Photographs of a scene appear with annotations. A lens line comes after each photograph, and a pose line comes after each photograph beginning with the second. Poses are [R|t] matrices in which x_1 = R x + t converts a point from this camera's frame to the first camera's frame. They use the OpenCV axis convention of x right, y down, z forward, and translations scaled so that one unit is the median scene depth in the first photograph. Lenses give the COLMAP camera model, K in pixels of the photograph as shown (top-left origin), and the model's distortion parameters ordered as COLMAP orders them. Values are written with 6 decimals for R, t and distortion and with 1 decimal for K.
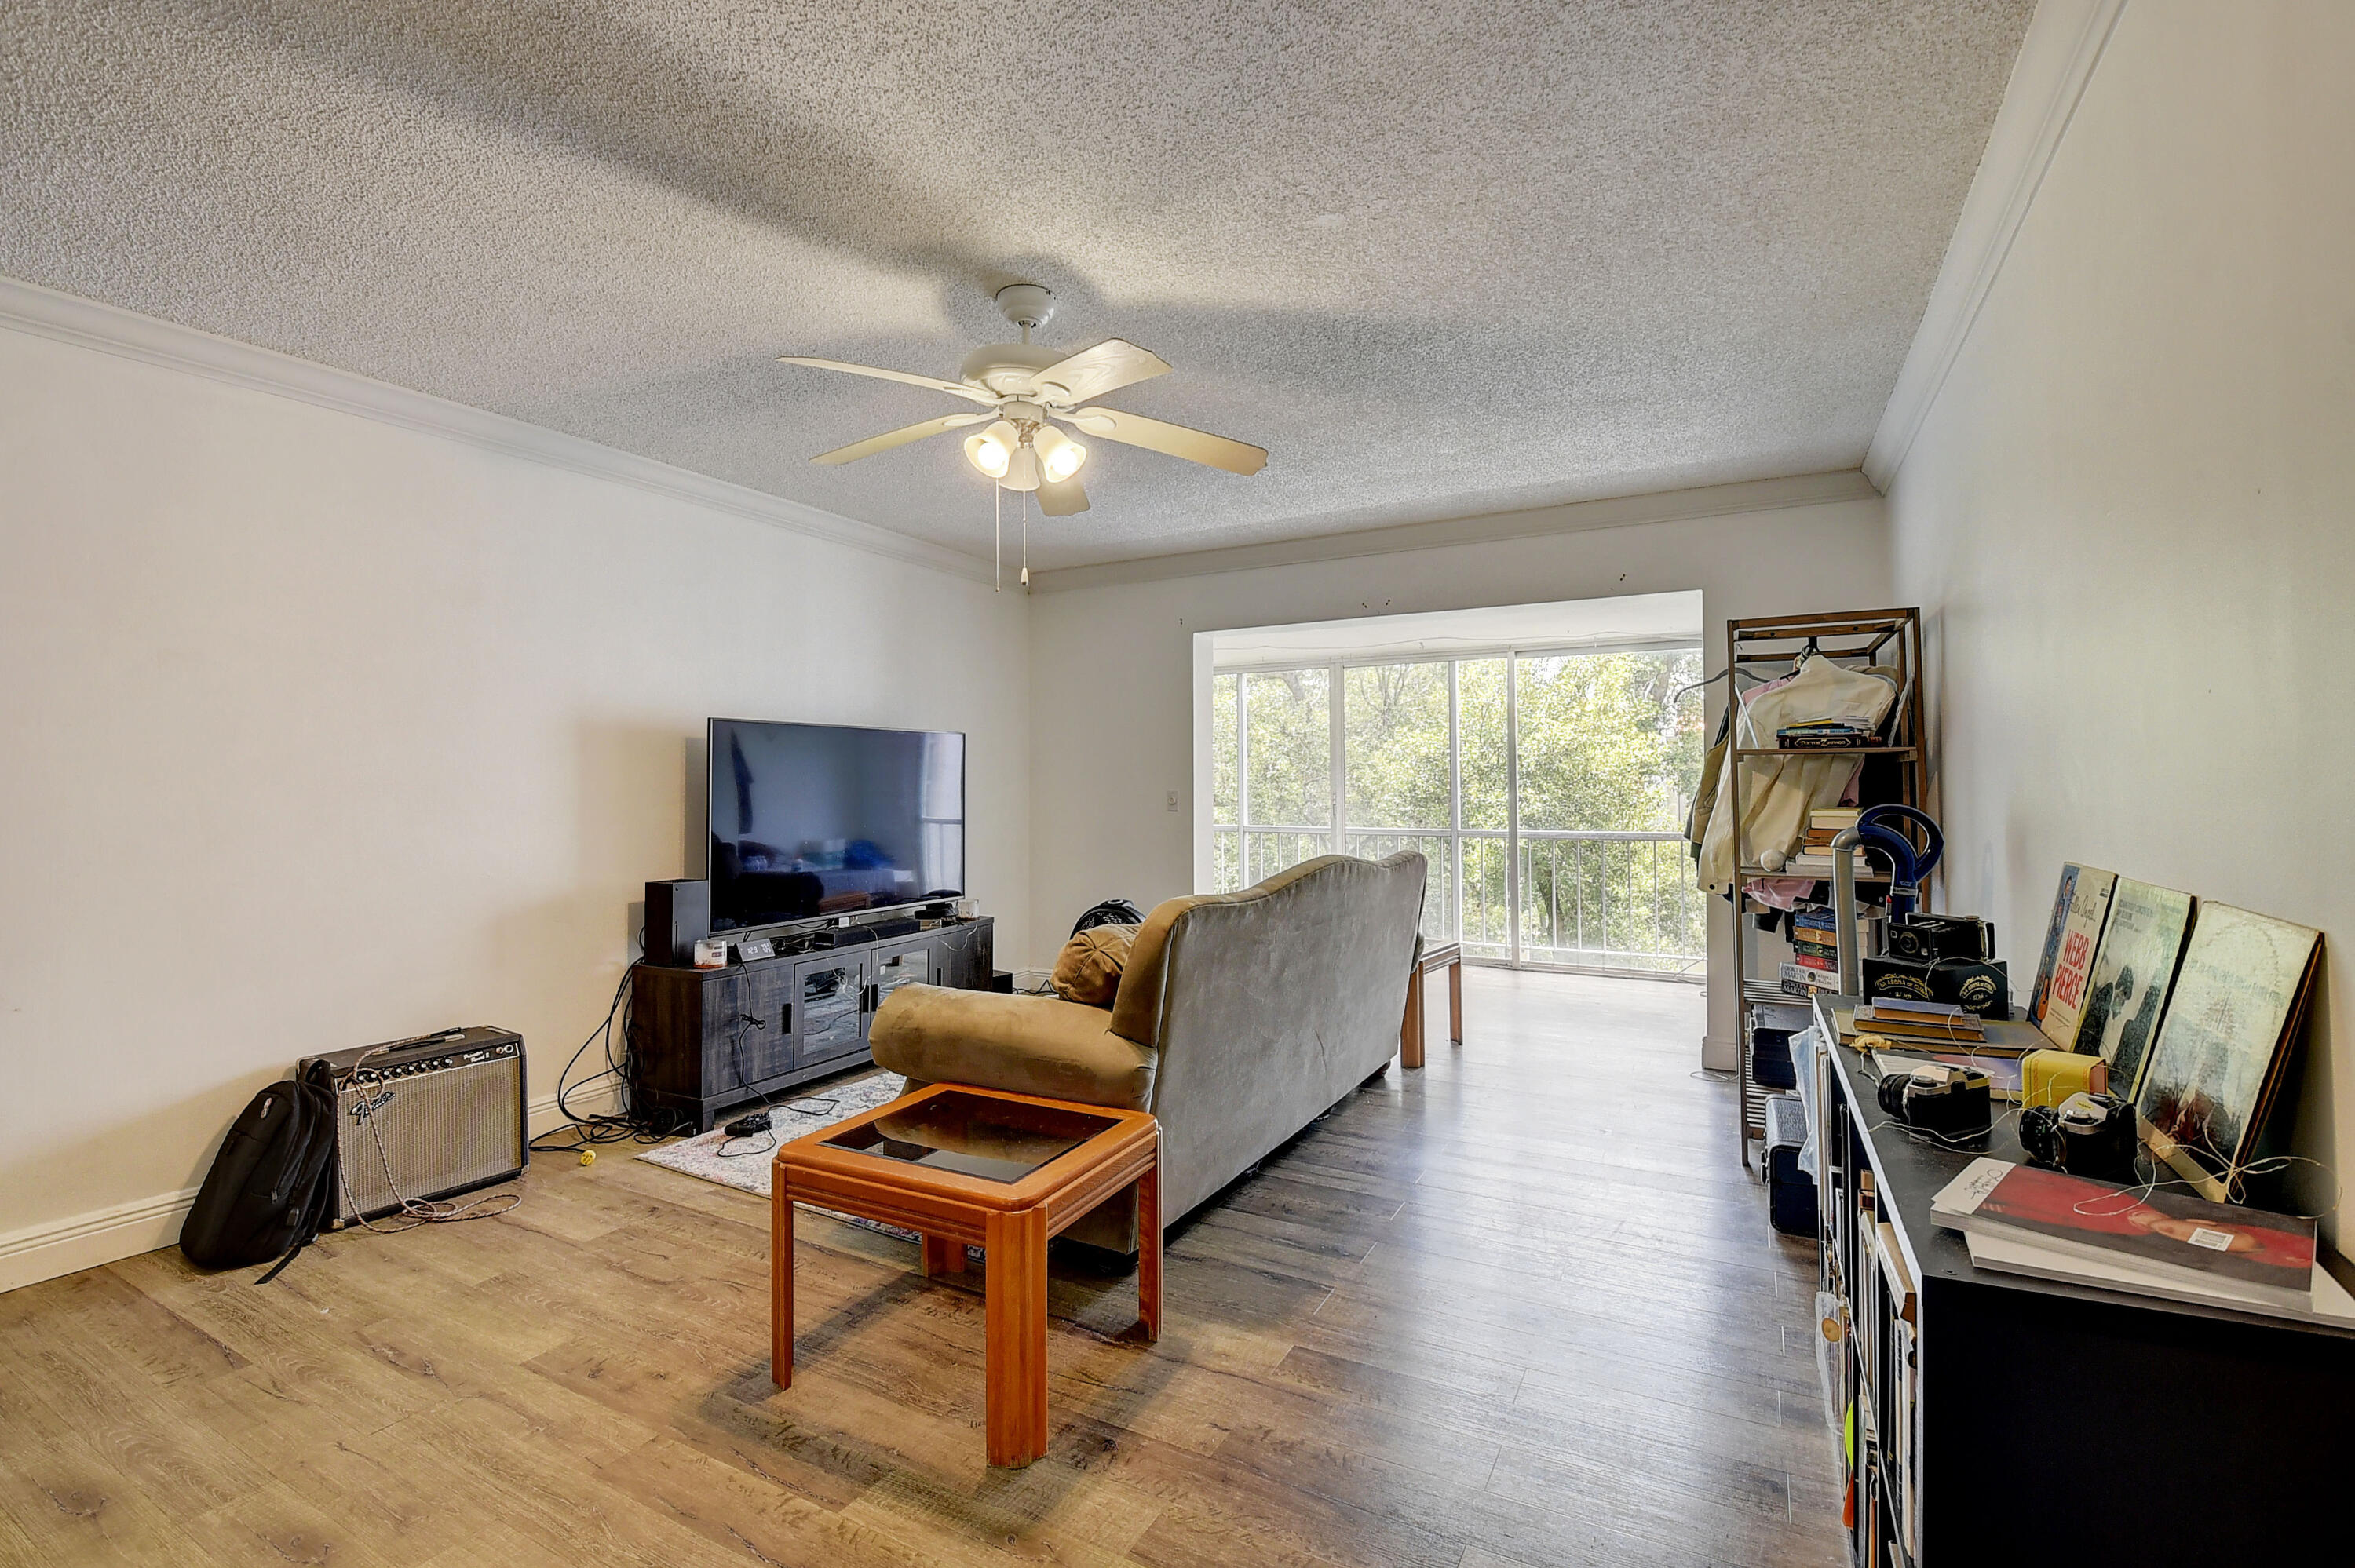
lens RADIAL K [[1058.4, 0, 1179.1], [0, 1058.4, 754.6], [0, 0, 1]] dist [0.030496, -0.037534]
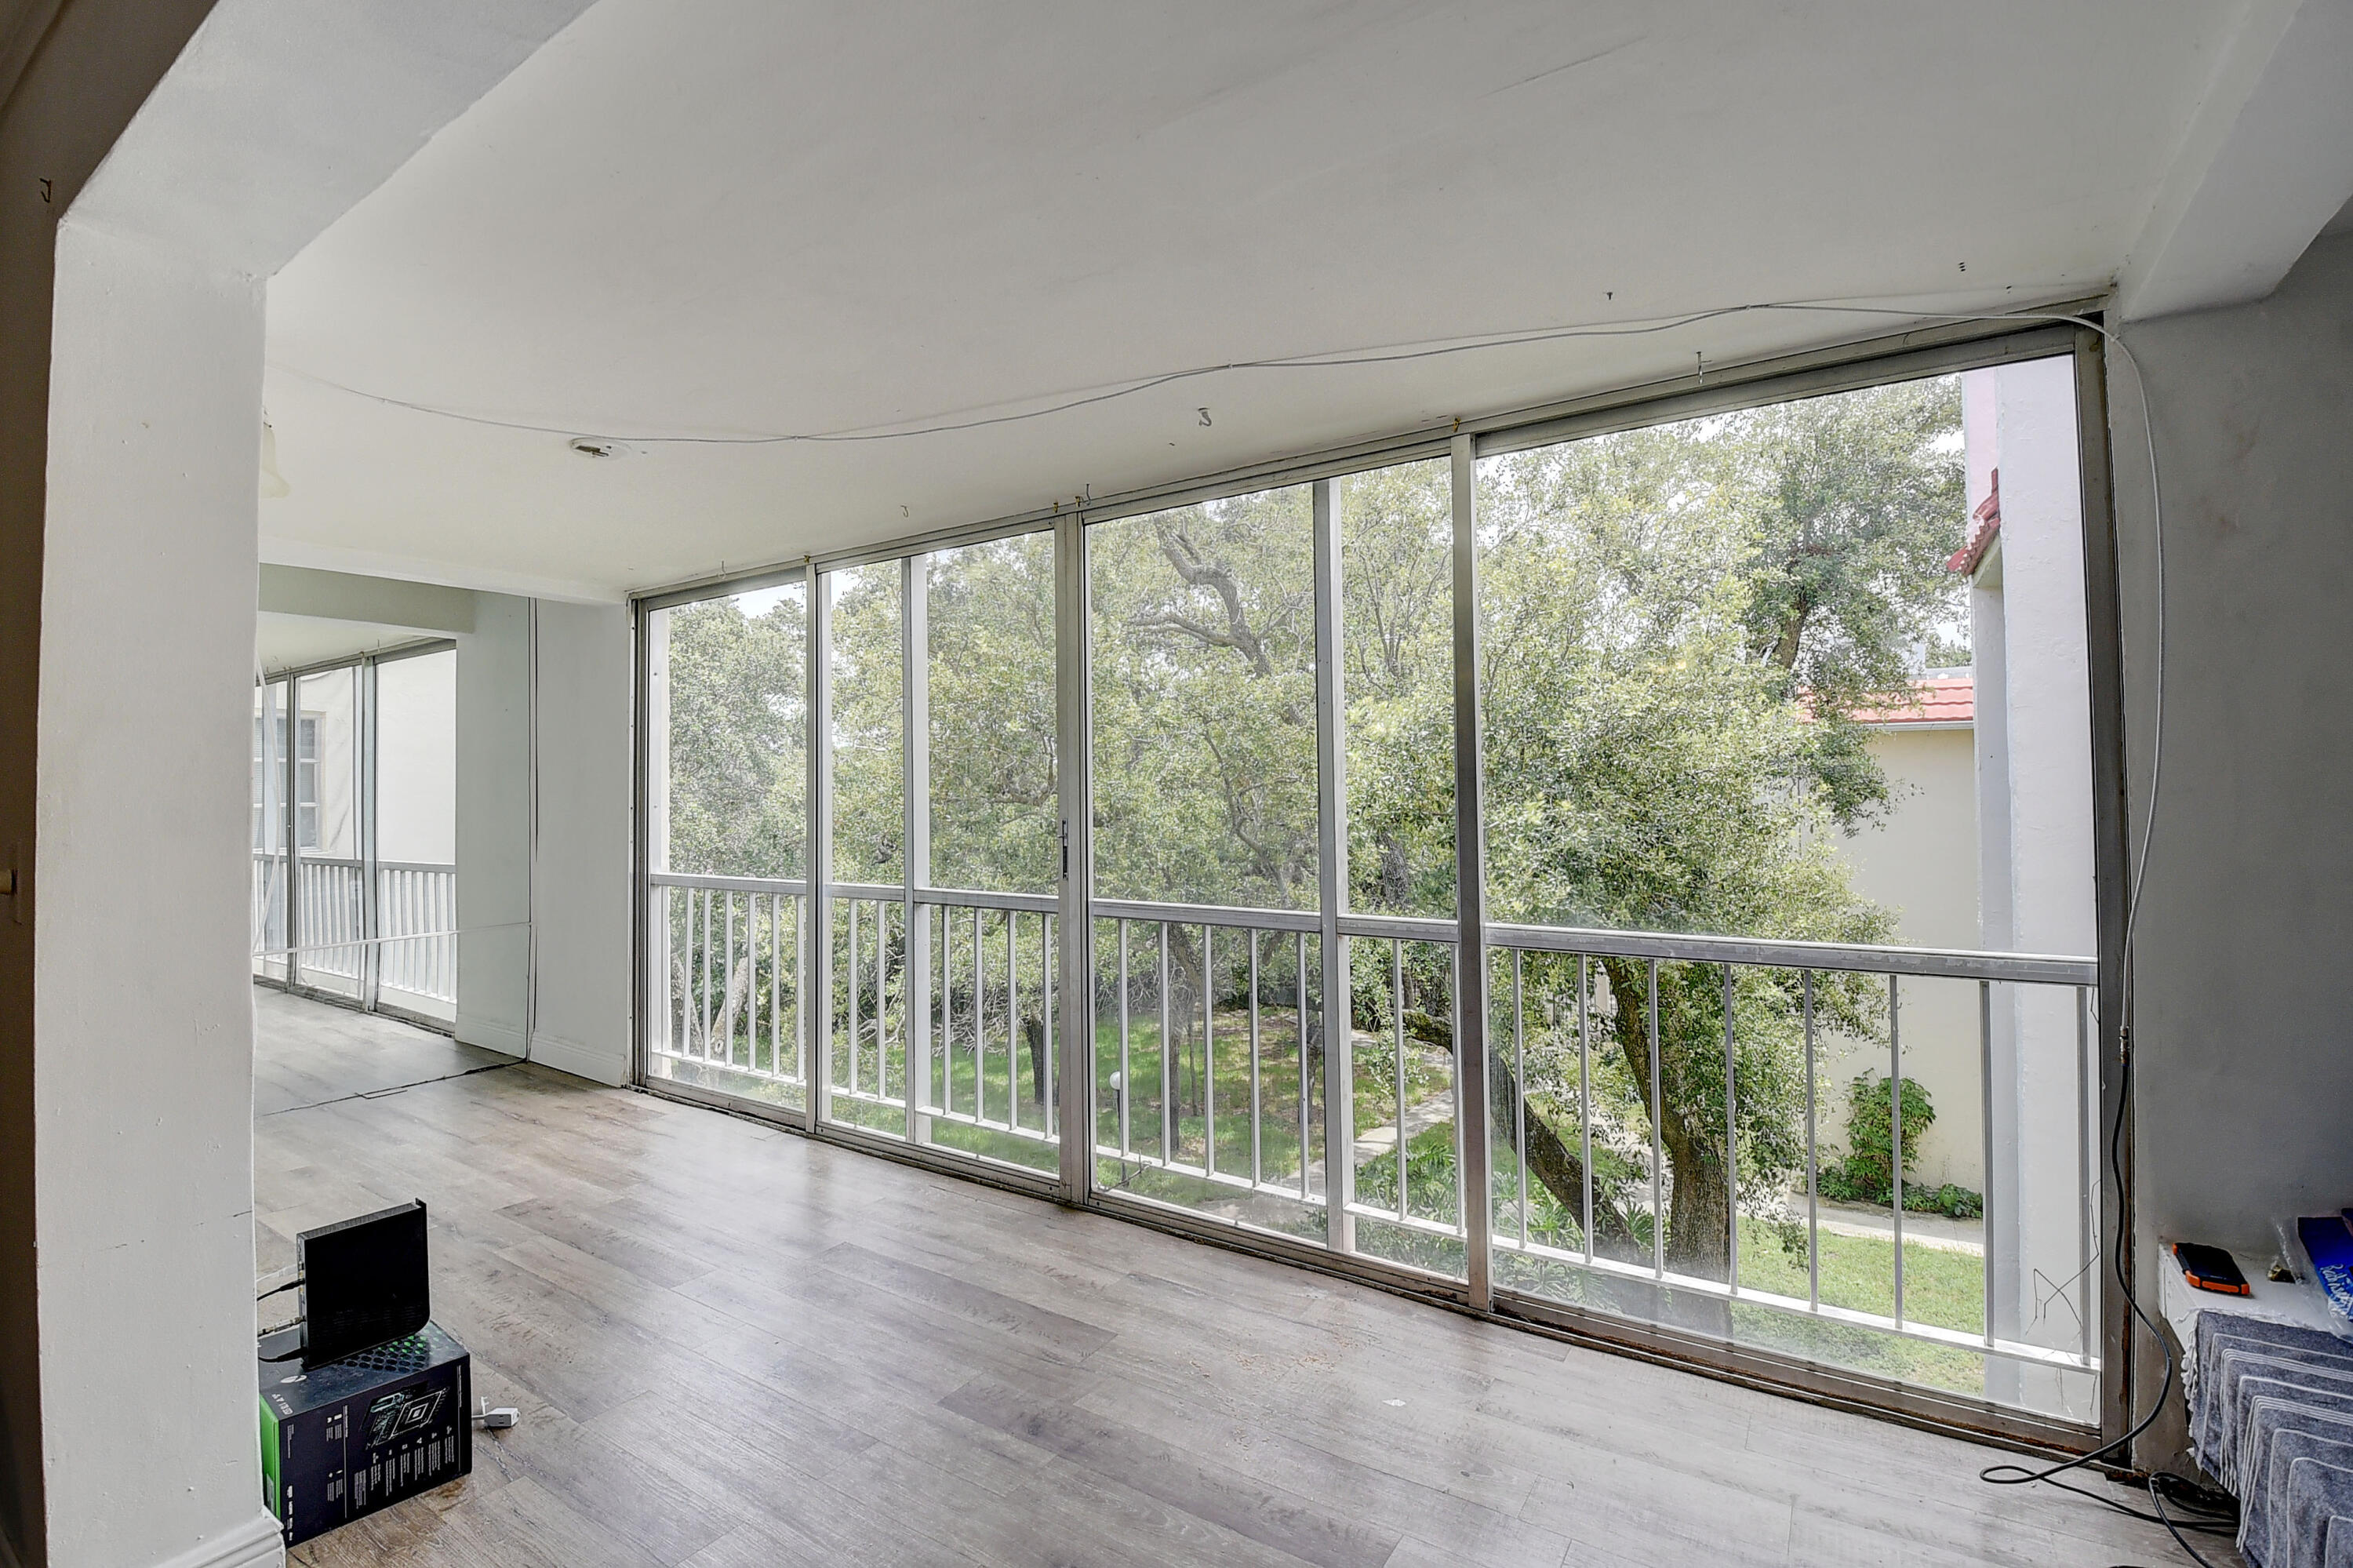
lens RADIAL K [[1057.7, 0, 1178.1], [0, 1057.7, 754.6], [0, 0, 1]] dist [0.030496, -0.037534]
pose [[0.998013, 0.000126, -0.063012, 0.033625], [0.000215, 0.999985, 0.005410, 0.001084], [0.063012, -0.005413, 0.997998, 0.091238]]
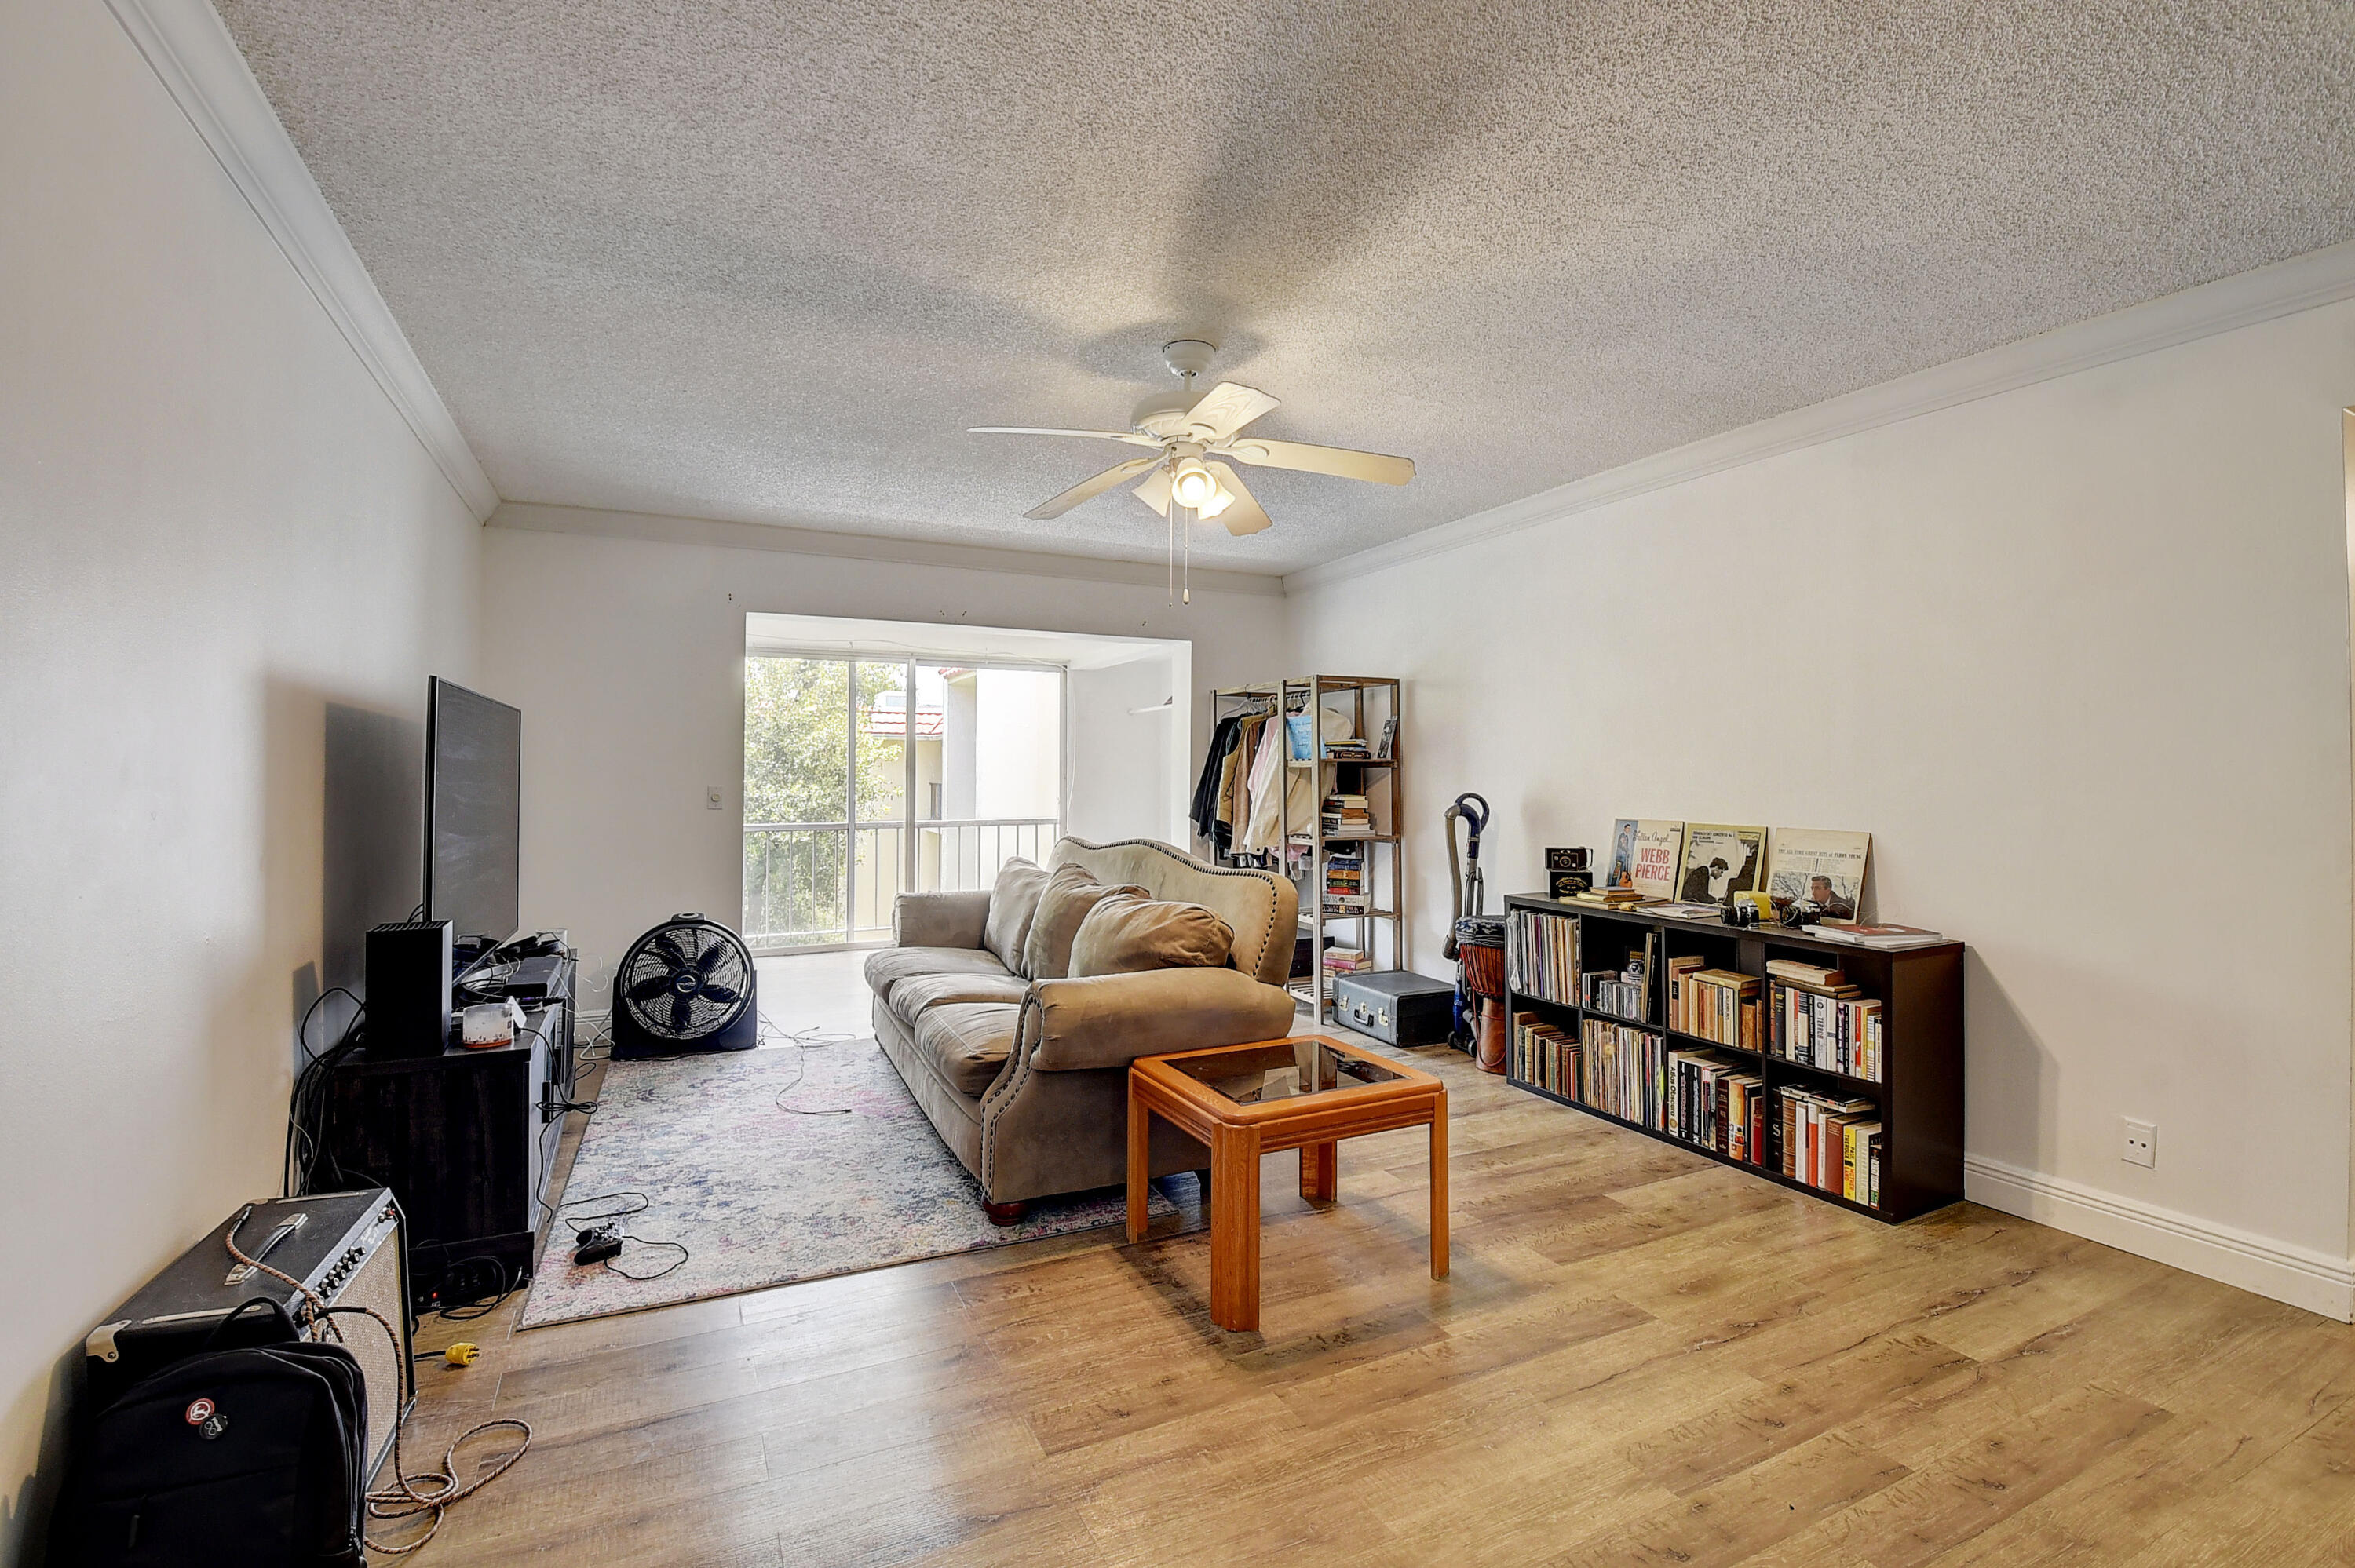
lens RADIAL K [[1025.7, 0, 1213.9], [0, 1025.7, 757.0], [0, 0, 1]] dist [0.026463, -0.032713]
pose [[0.565309, 0.022621, 0.824569, -1.039418], [-0.029389, 0.999542, -0.007272, 0.009785], [-0.824356, -0.020123, 0.565714, 0.357826]]
